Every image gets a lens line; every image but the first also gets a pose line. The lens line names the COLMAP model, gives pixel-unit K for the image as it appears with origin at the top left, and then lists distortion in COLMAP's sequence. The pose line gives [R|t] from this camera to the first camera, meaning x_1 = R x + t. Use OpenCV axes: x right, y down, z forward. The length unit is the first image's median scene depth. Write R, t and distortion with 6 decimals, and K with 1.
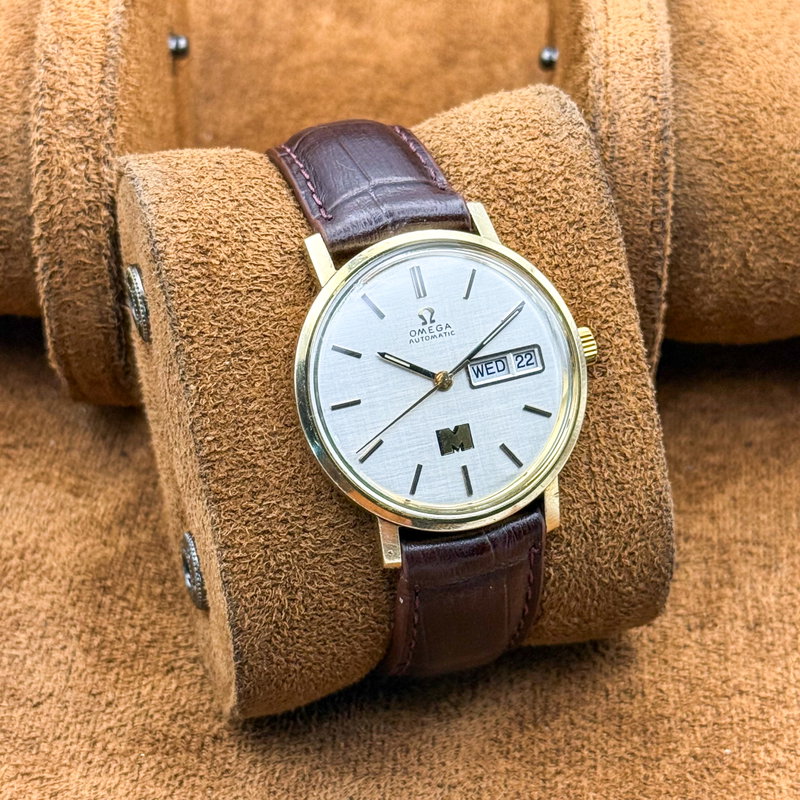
lens RADIAL K [[2107.1, 0, 400.0], [0, 2107.1, 400.0], [0, 0, 1]] dist [0.118211, 0.286514]
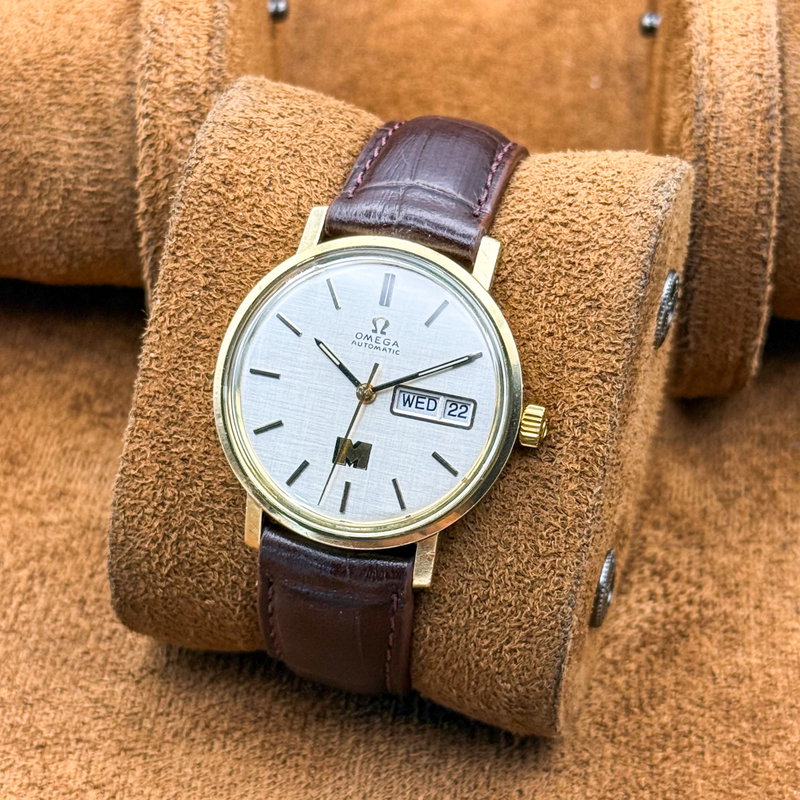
lens RADIAL K [[2107.1, 0, 400.0], [0, 2107.1, 400.0], [0, 0, 1]] dist [0.118211, 0.286514]
pose [[0.831782, 0.390501, -0.394522, 0.403975], [-0.387143, 0.917433, 0.091859, -0.097947], [0.397818, 0.076330, 0.914283, 0.120571]]
